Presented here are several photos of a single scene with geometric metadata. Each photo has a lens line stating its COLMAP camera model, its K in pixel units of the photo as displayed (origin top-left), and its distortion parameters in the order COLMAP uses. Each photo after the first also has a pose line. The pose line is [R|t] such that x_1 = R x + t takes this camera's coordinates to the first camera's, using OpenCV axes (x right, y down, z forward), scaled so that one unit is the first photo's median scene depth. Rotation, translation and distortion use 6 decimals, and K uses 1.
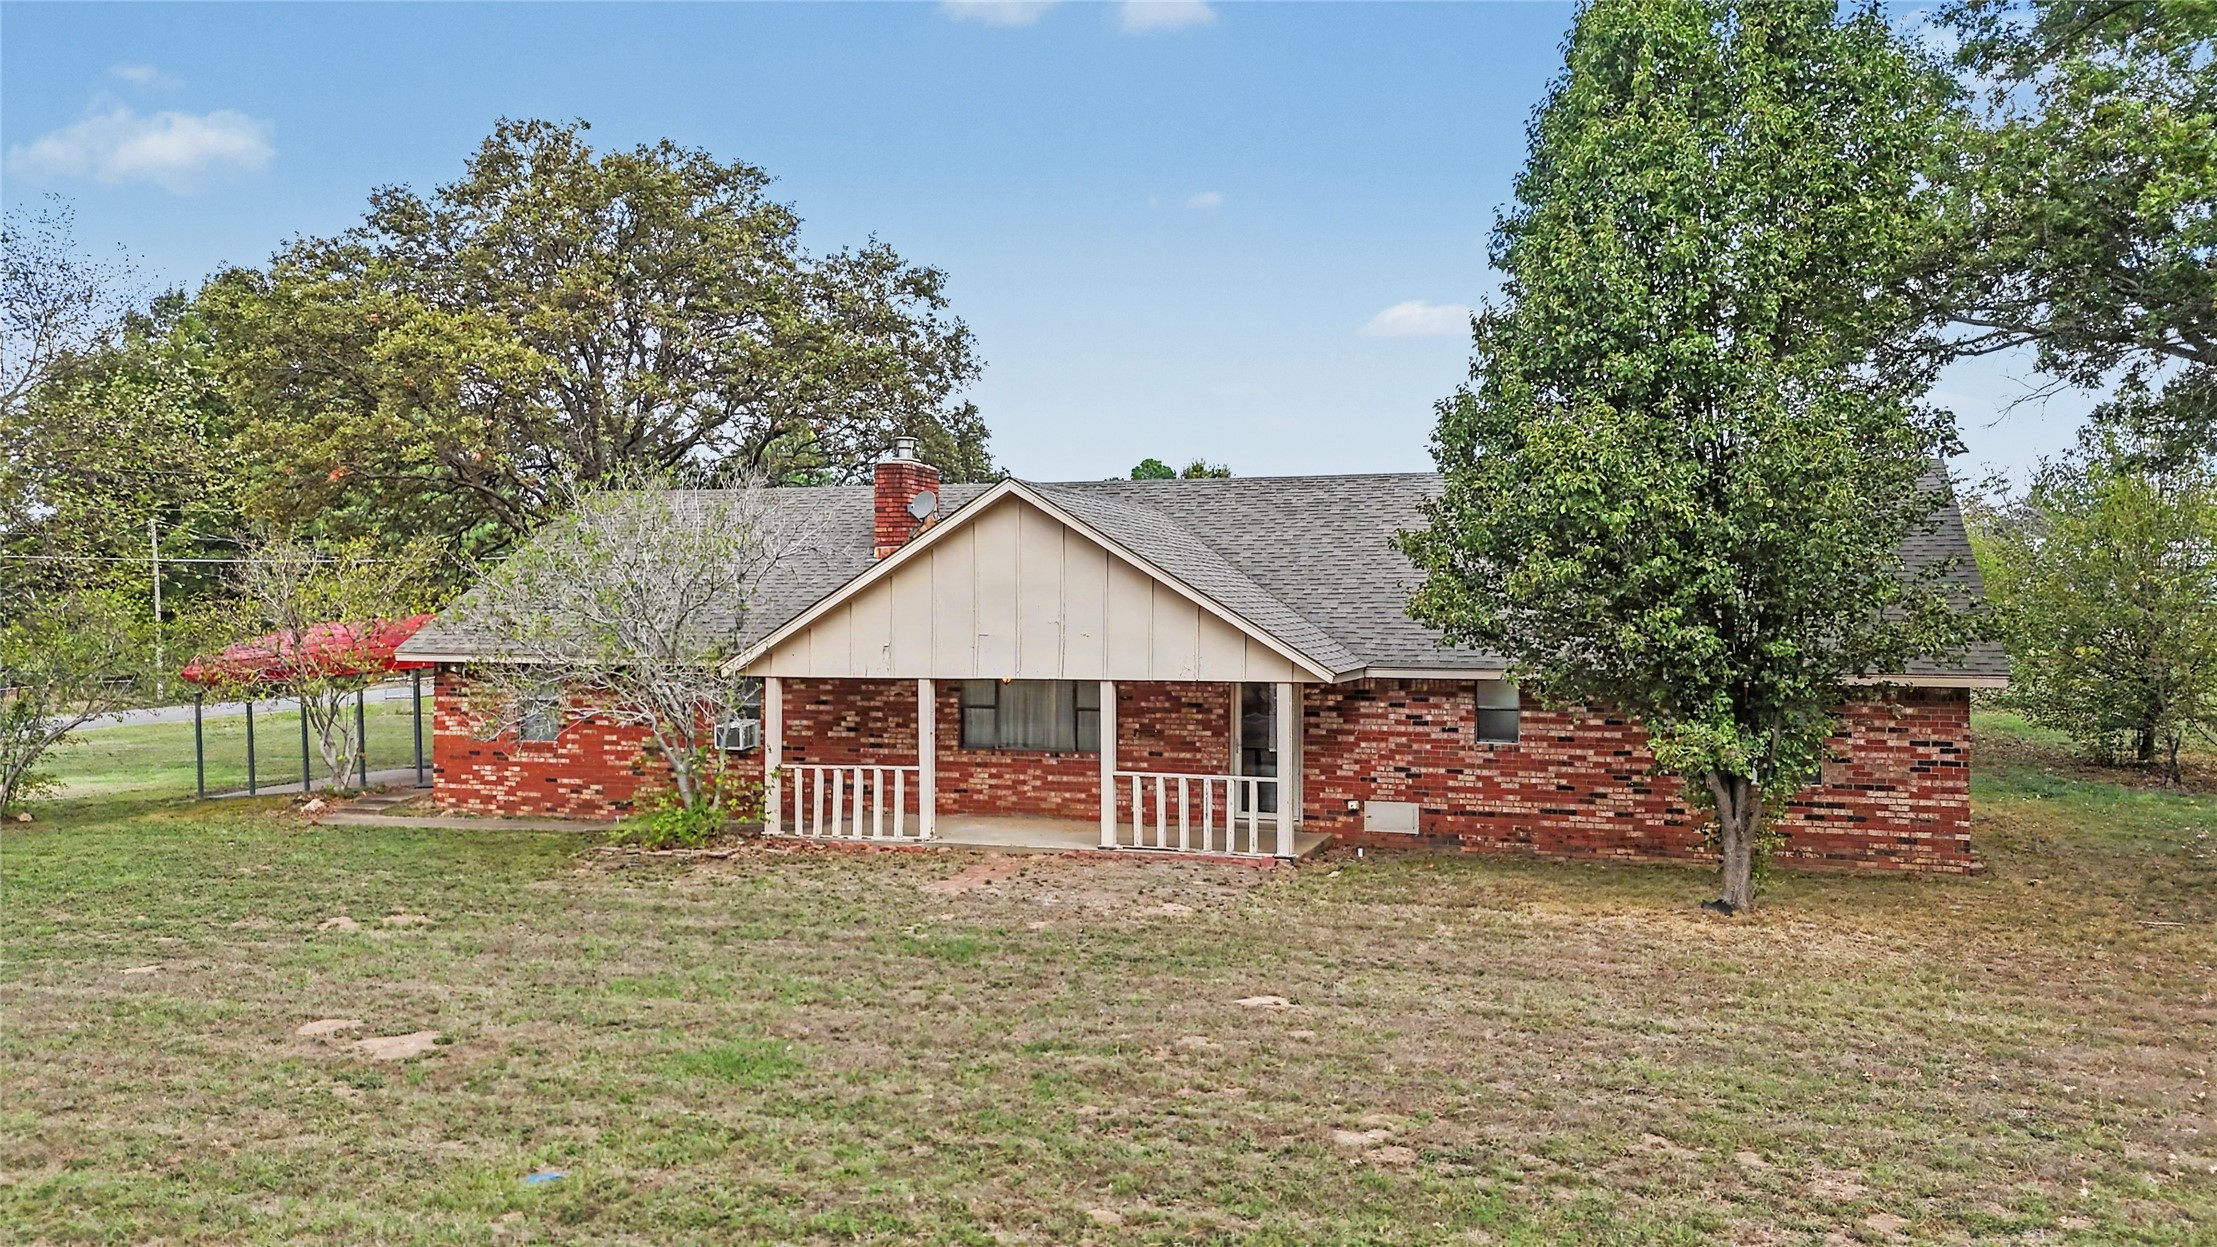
lens RADIAL K [[1623.3, 0, 1108.5], [0, 1623.3, 623.5], [0, 0, 1]] dist [0.095697, -0.118215]
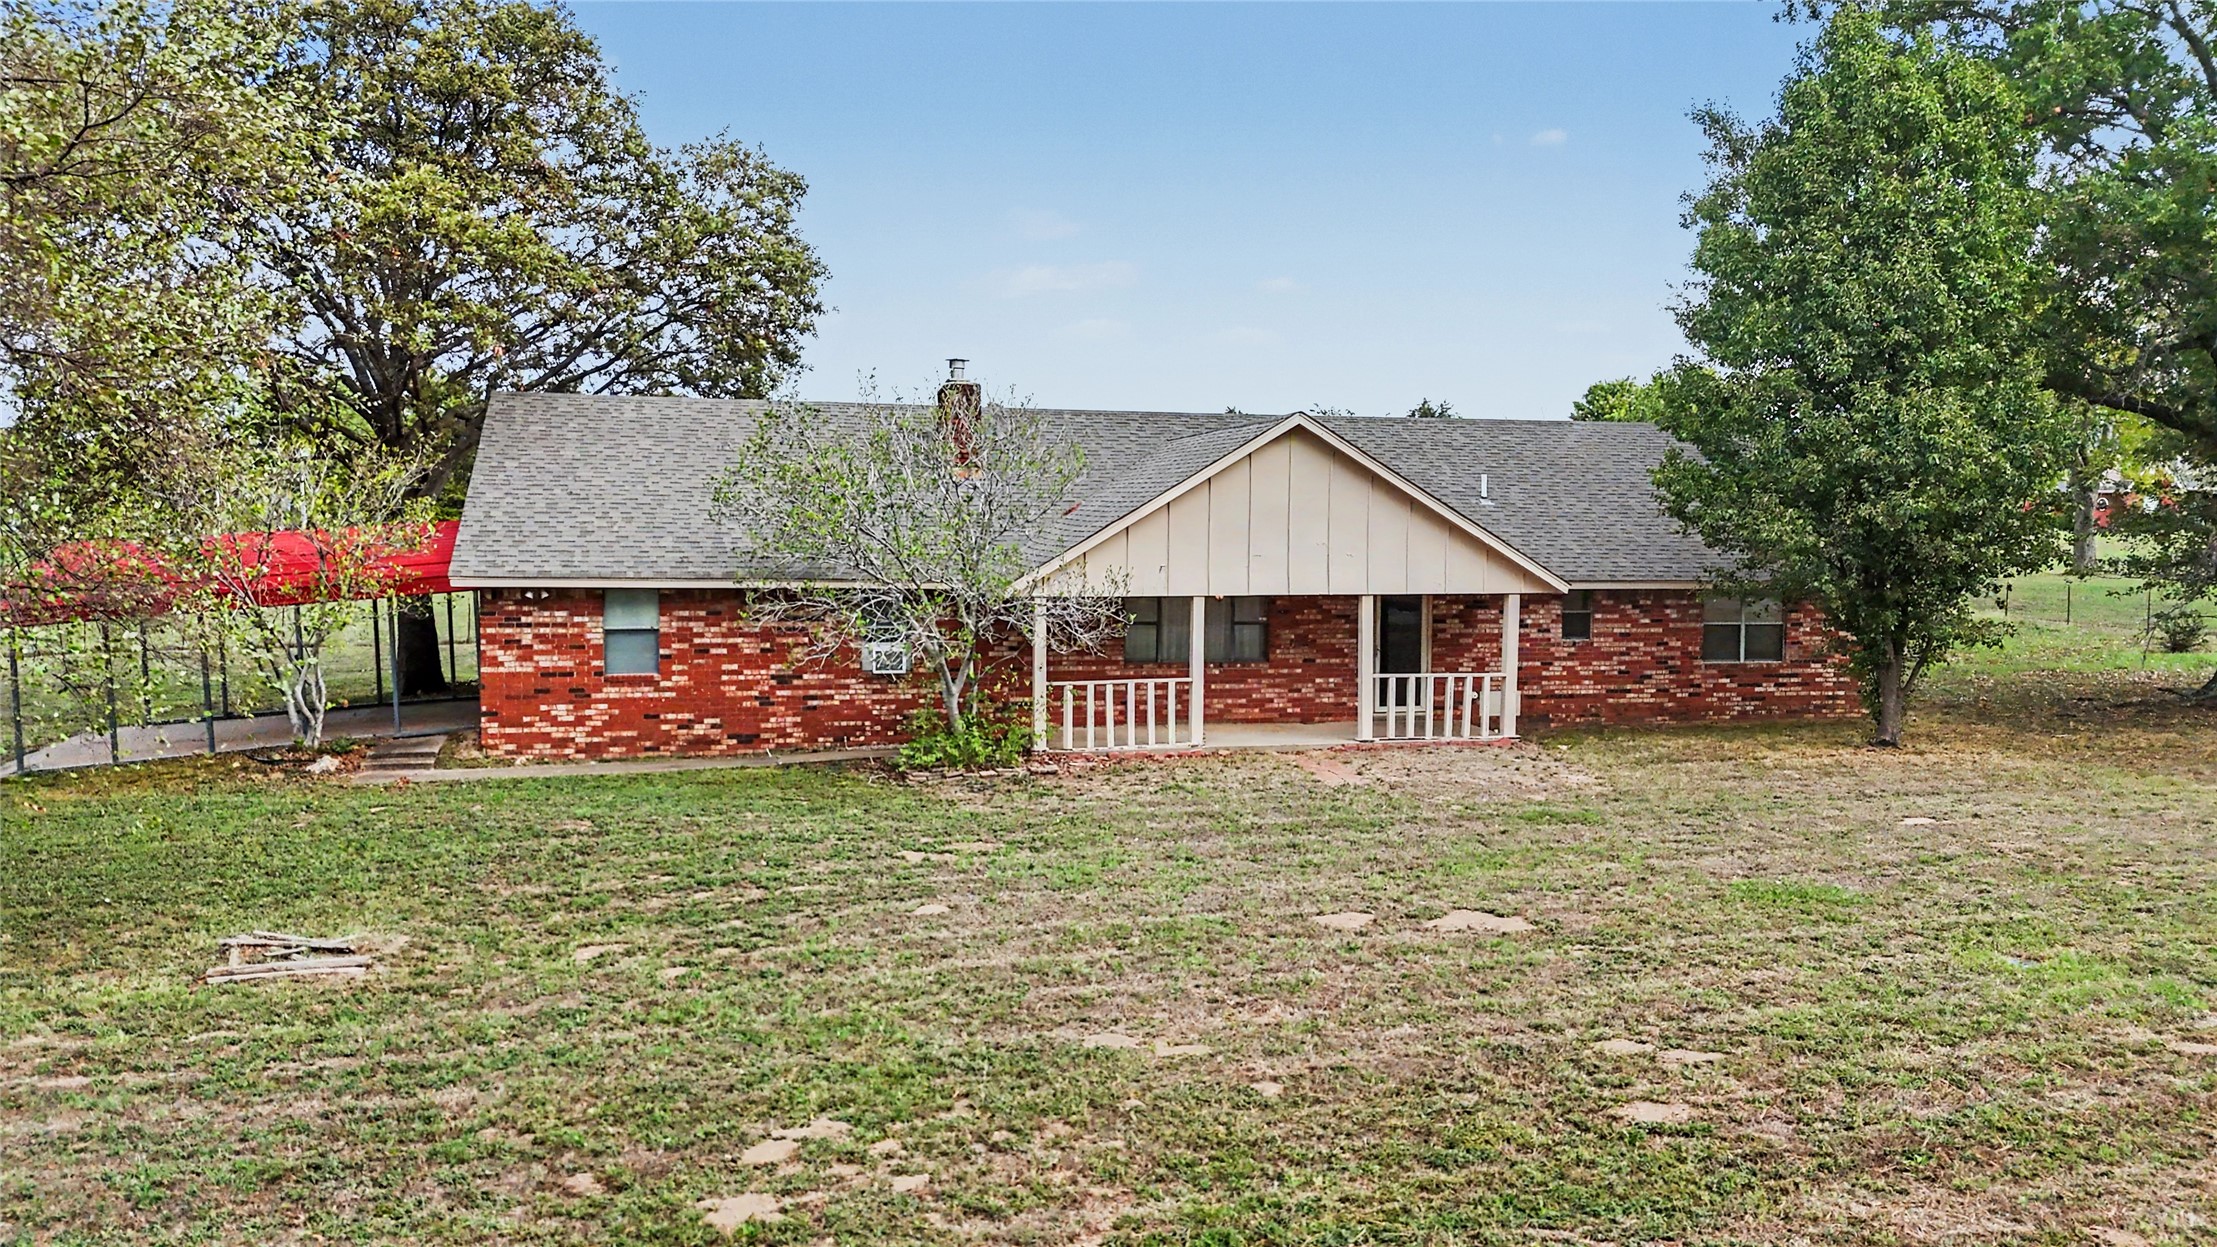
lens RADIAL K [[1623.3, 0, 1108.5], [0, 1623.3, 623.5], [0, 0, 1]] dist [0.095697, -0.118215]
pose [[0.845143, -0.023943, 0.534005, -0.733668], [-0.000967, 0.998926, 0.046318, 0.002569], [-0.534540, -0.039661, 0.844212, 0.126741]]
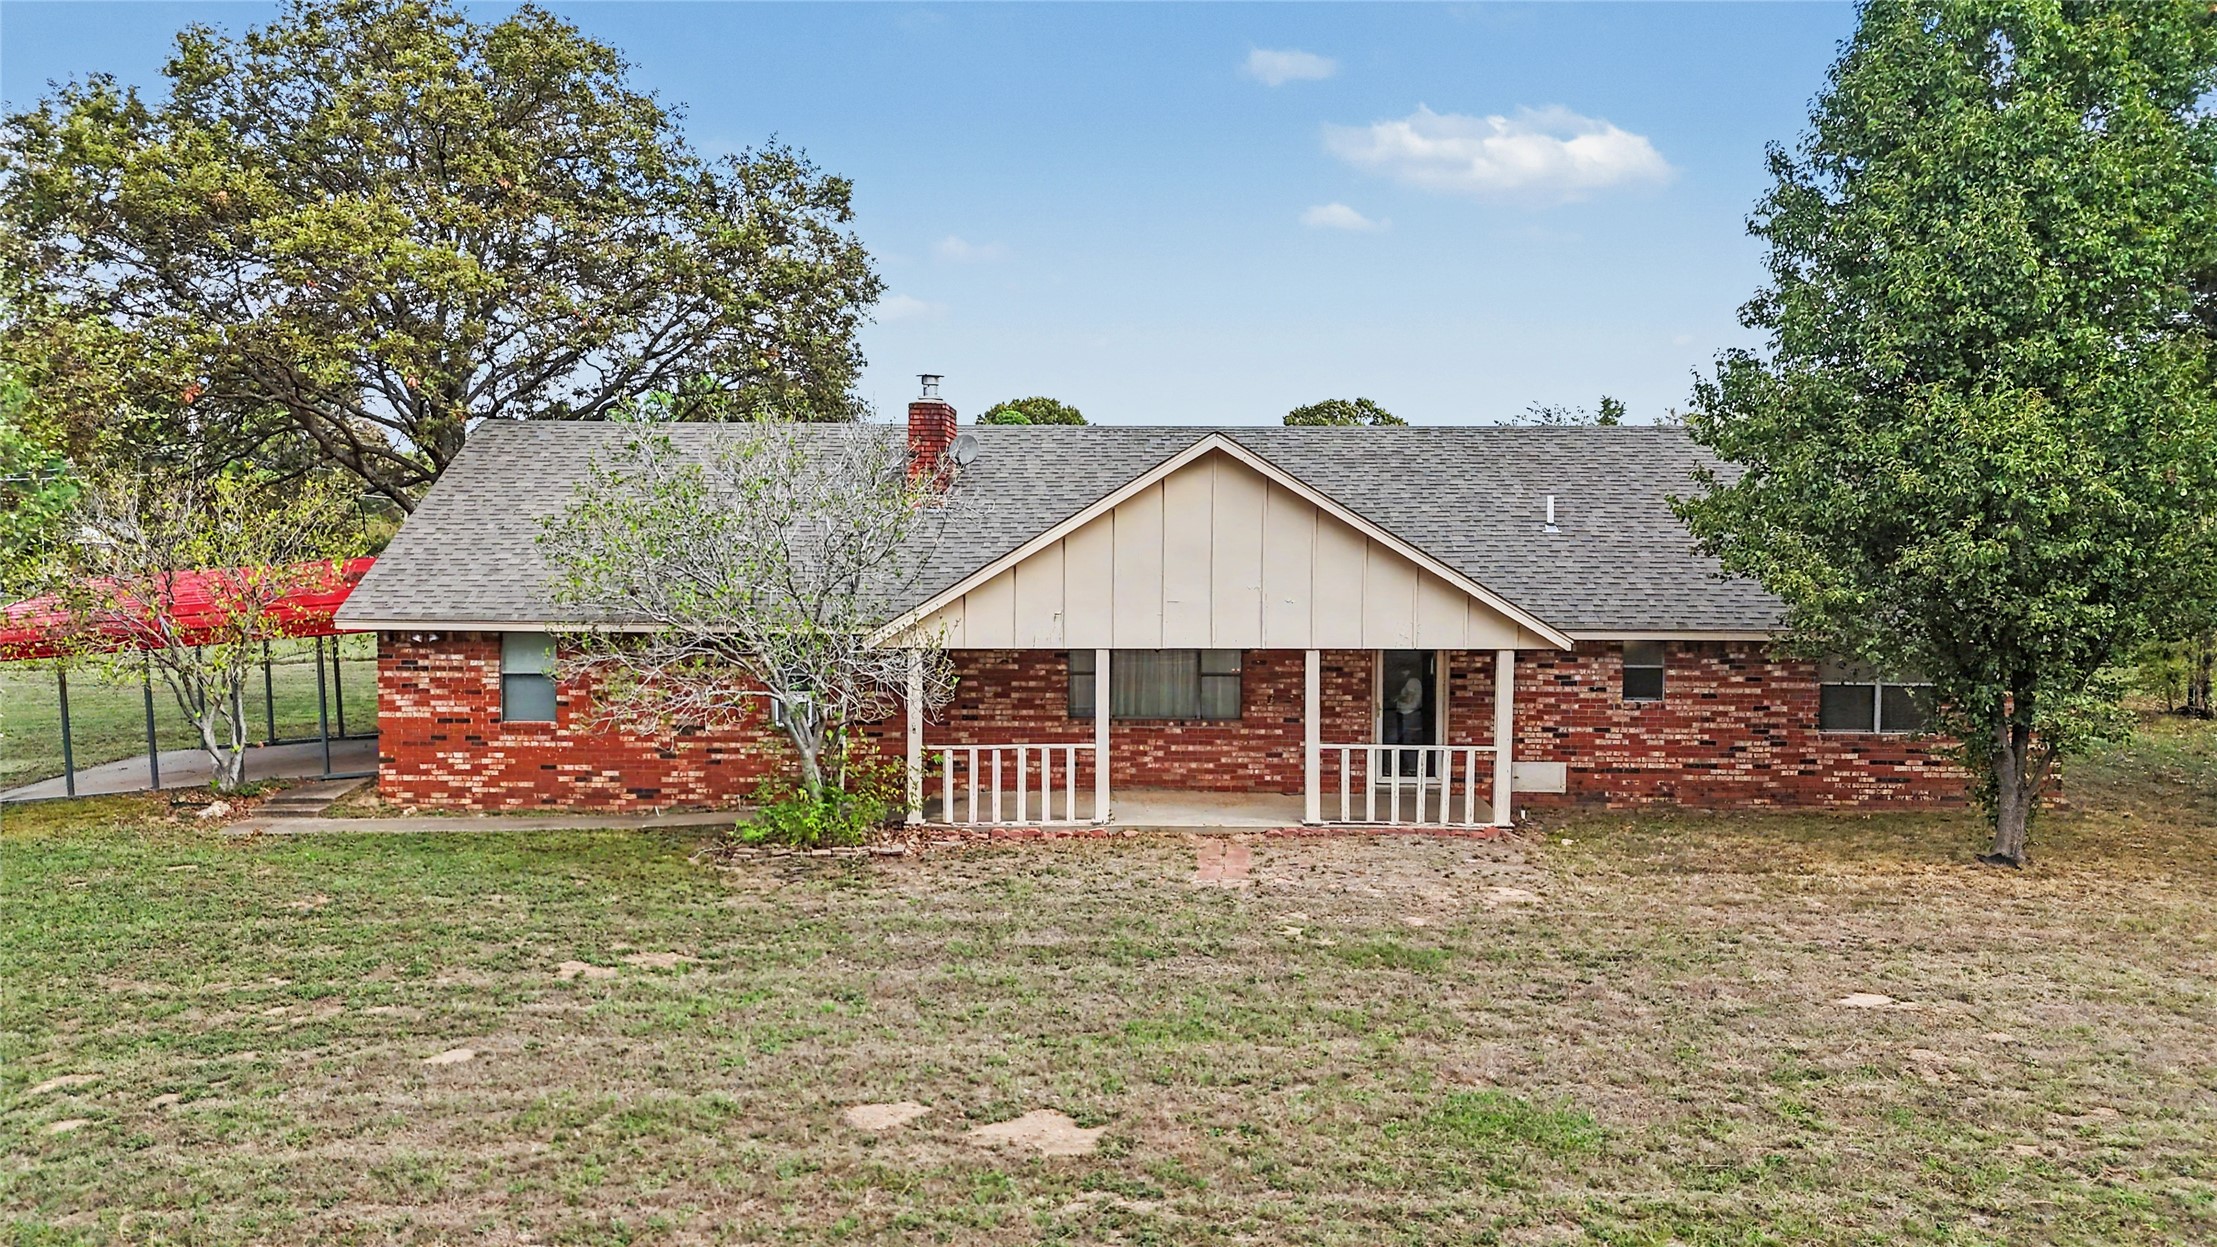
lens RADIAL K [[1623.3, 0, 1108.5], [0, 1623.3, 623.5], [0, 0, 1]] dist [0.095697, -0.118215]
pose [[0.952512, -0.014806, 0.304140, -0.387459], [-0.000526, 0.998736, 0.050266, -0.026393], [-0.304500, -0.048039, 0.951300, 0.127571]]
